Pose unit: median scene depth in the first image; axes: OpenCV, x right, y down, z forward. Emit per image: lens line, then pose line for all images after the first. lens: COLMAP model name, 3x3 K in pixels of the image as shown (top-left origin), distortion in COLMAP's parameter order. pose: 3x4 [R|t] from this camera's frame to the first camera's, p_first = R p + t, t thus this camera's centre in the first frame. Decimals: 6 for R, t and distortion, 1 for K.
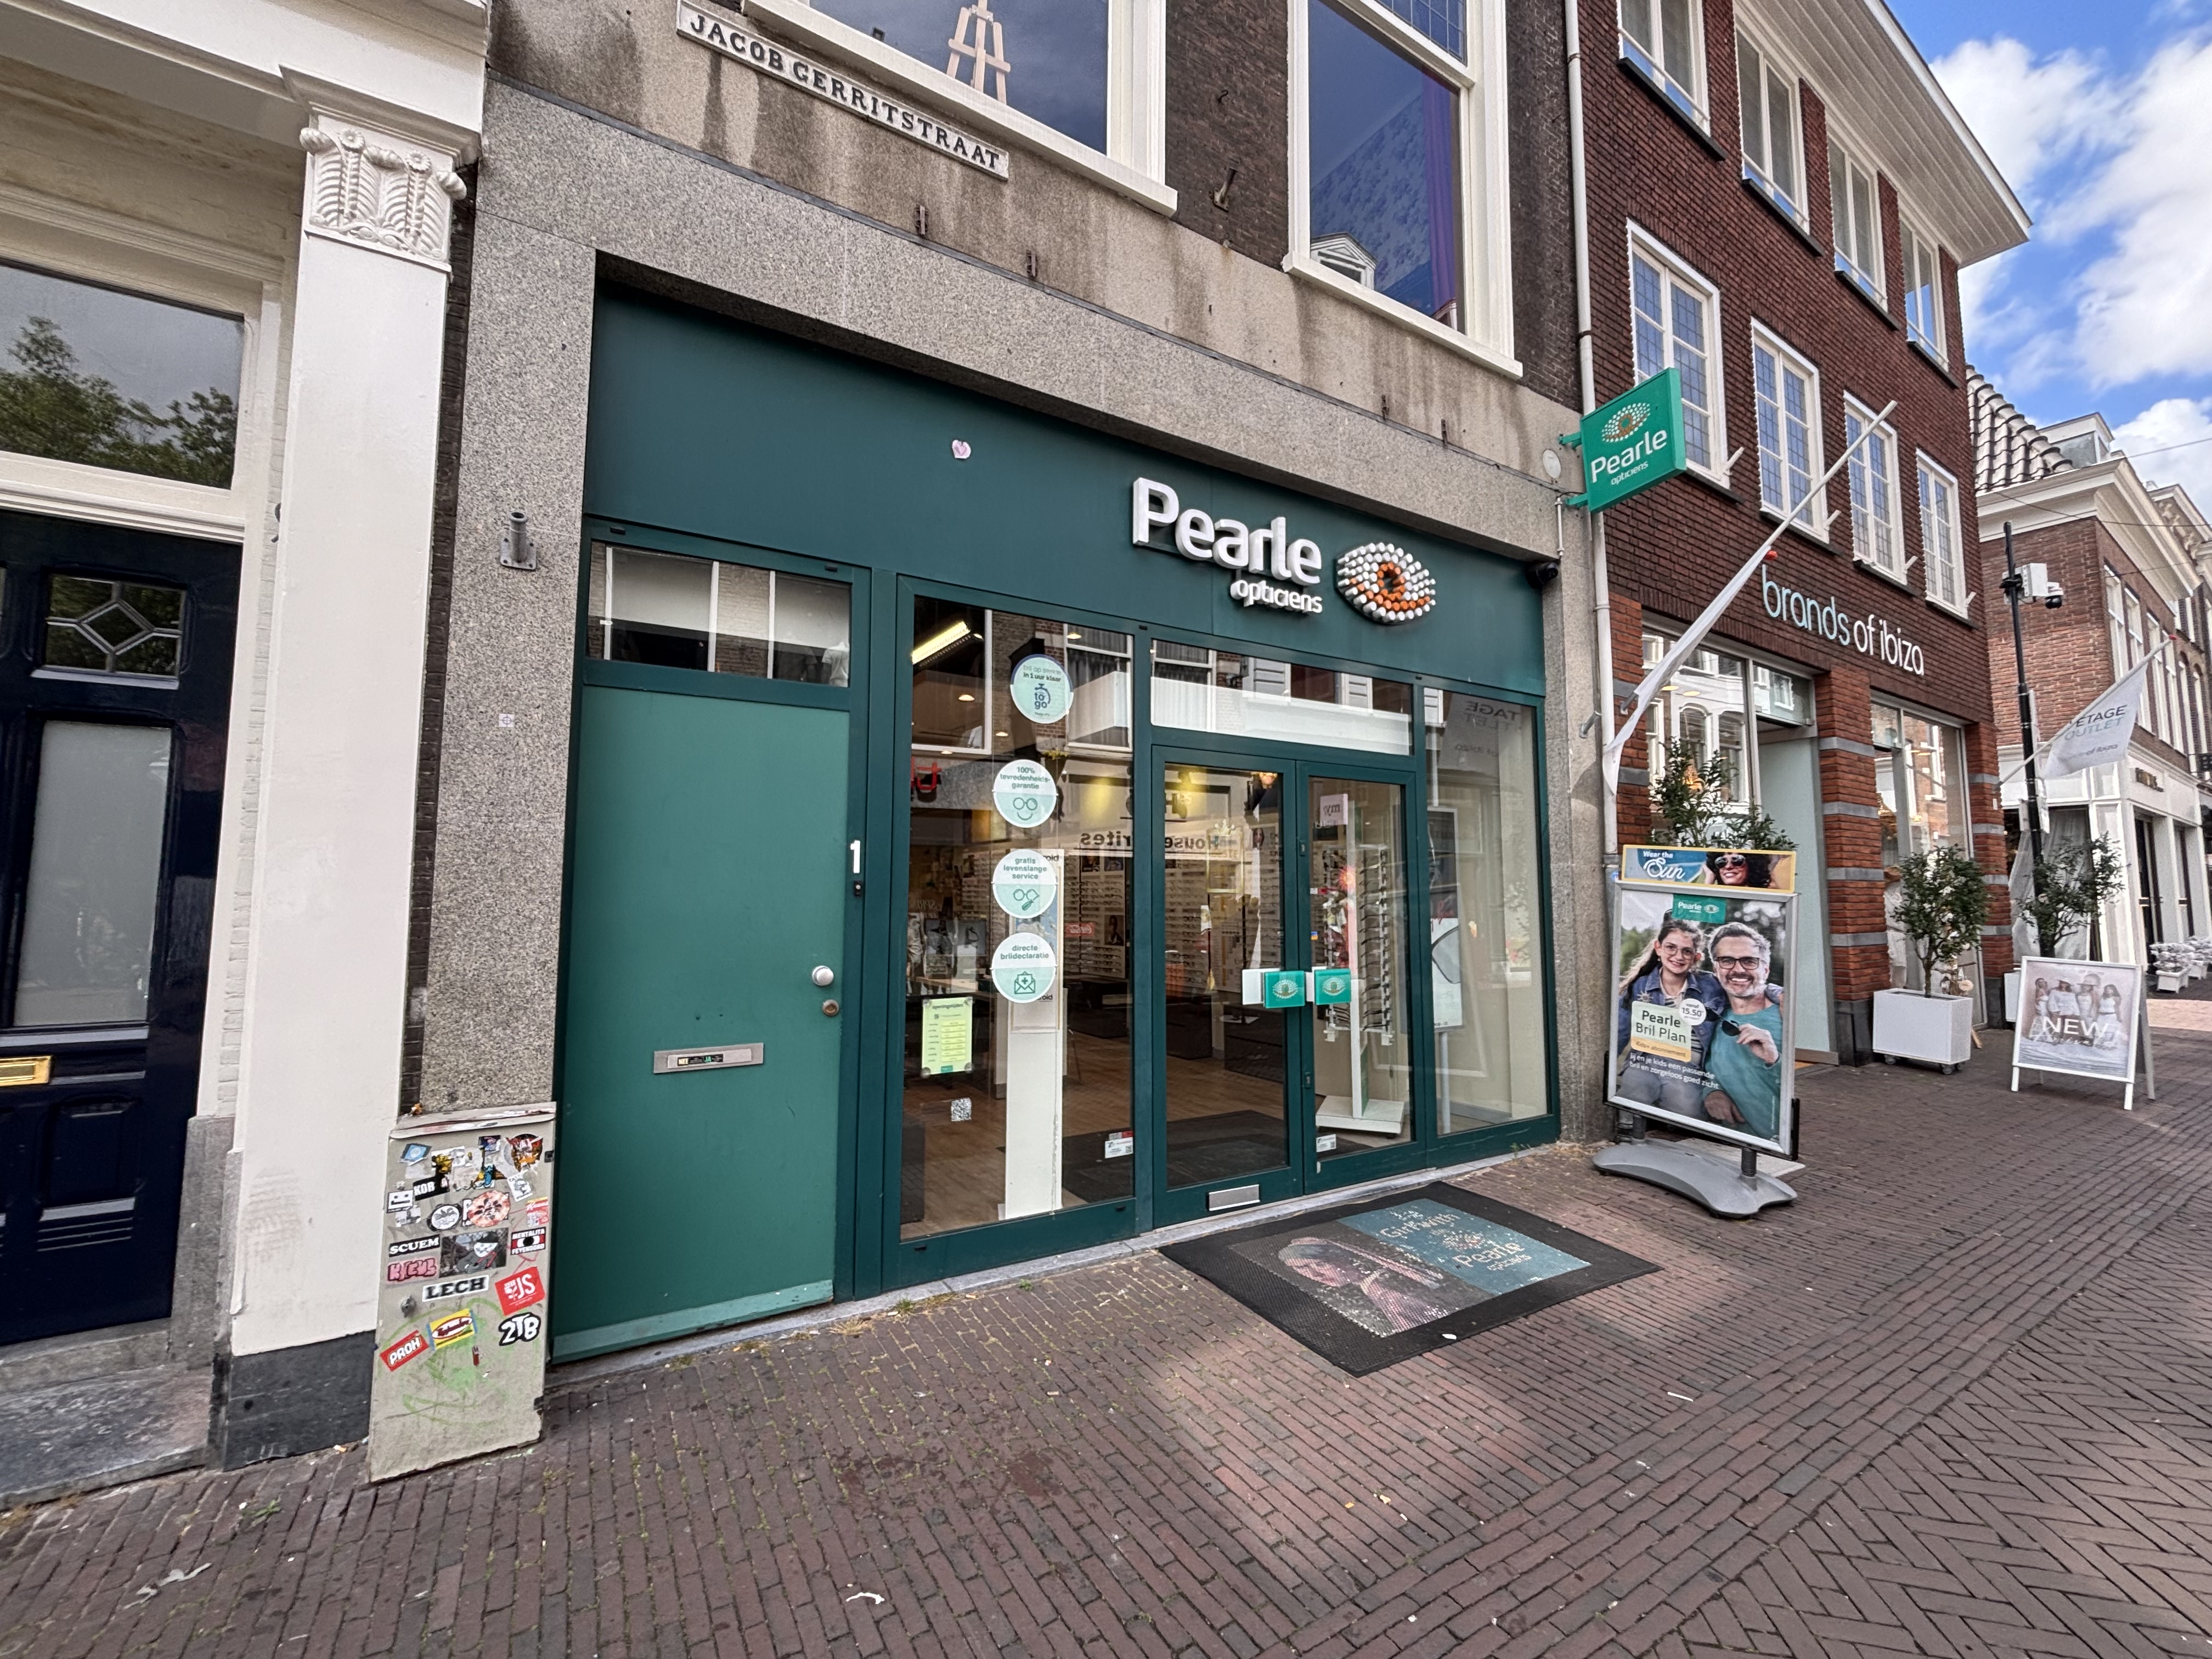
lens RADIAL K [[903.3, 0, 1113.5], [0, 903.3, 827.7], [0, 0, 1]] dist [-0.004754, 0.005401]
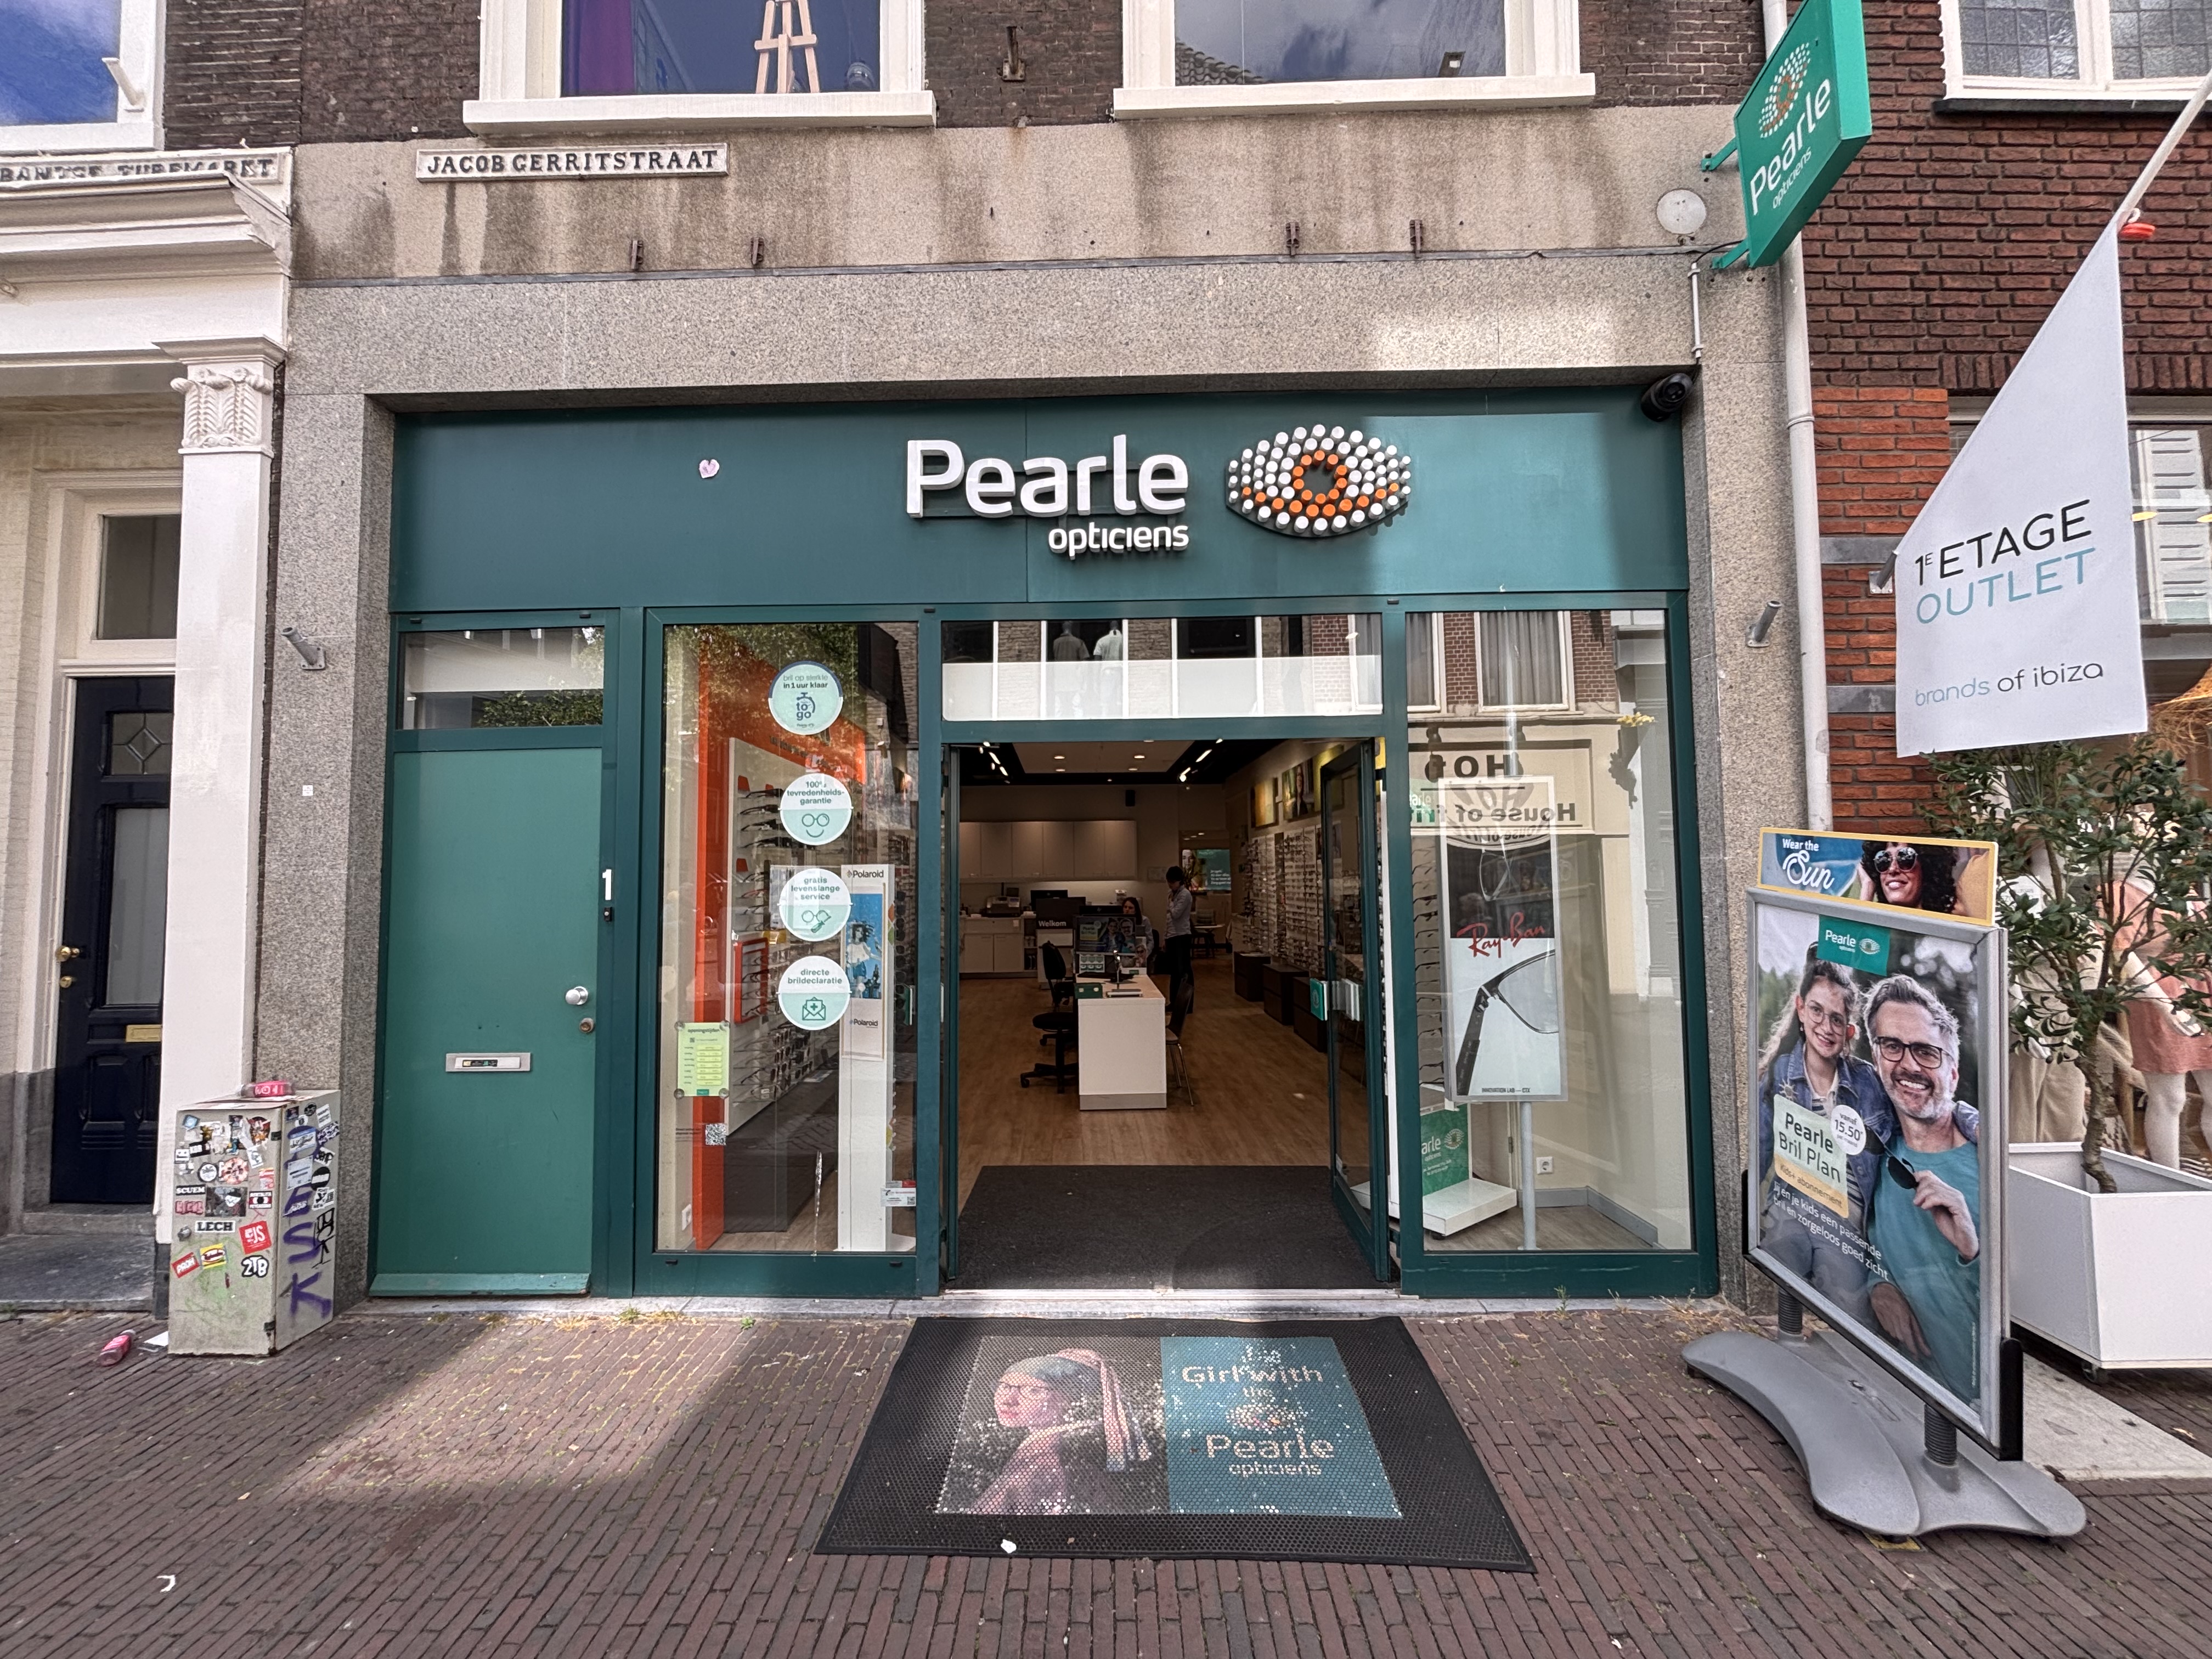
lens RADIAL K [[903.3, 0, 1113.5], [0, 903.3, 827.7], [0, 0, 1]] dist [-0.004754, 0.005401]
pose [[0.844831, -0.037074, -0.533746, 0.599599], [0.053863, 0.998422, 0.015905, -0.014935], [0.532314, -0.042186, 0.845495, 0.319447]]
